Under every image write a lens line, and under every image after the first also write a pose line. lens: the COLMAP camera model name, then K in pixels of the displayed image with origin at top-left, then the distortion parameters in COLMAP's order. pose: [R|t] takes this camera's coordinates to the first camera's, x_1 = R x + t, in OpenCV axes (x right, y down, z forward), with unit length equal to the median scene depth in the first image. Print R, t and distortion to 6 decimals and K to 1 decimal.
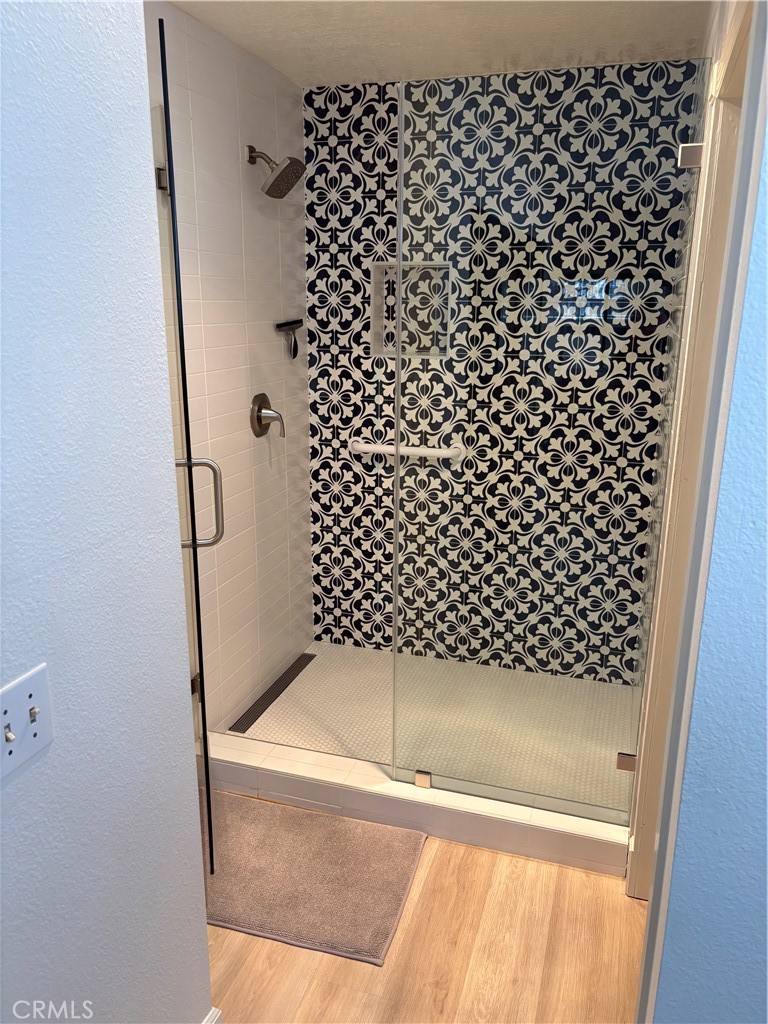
lens RADIAL K [[771.7, 0, 378.6], [0, 771.7, 523.2], [0, 0, 1]] dist [0.042690, -0.044296]
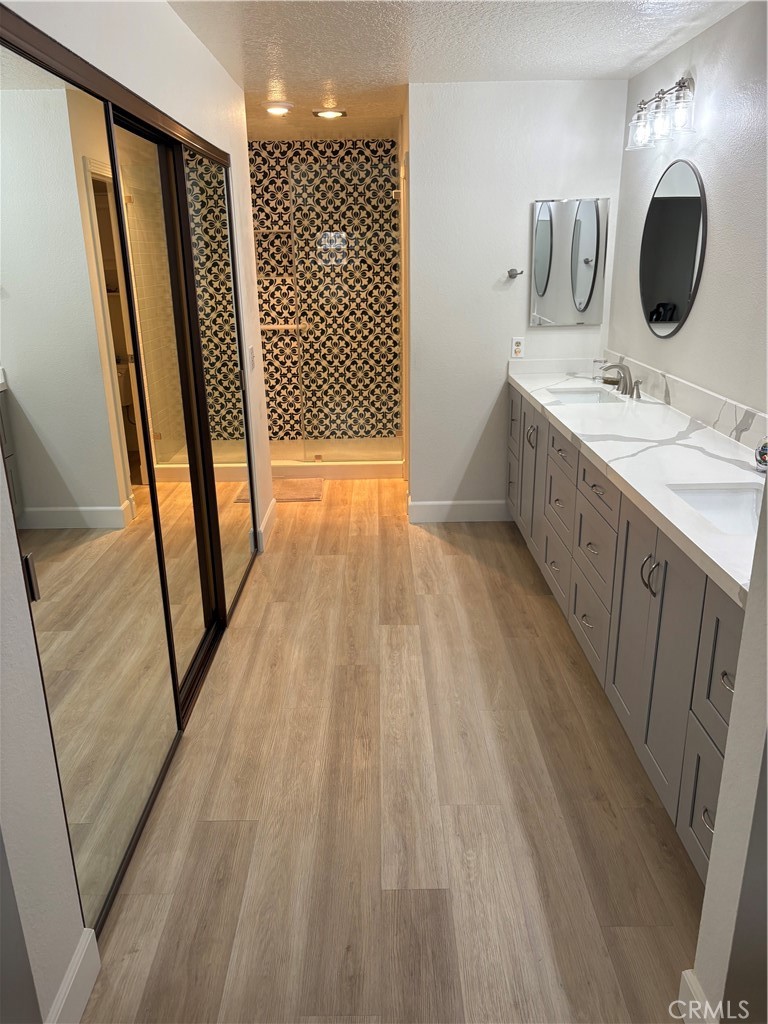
lens RADIAL K [[771.7, 0, 382.7], [0, 771.7, 512.3], [0, 0, 1]] dist [0.042690, -0.044296]
pose [[0.946607, -0.123248, 0.297902, -0.365234], [0.108177, 0.991896, 0.066628, 0.276017], [-0.303700, -0.030844, 0.952268, -0.989169]]
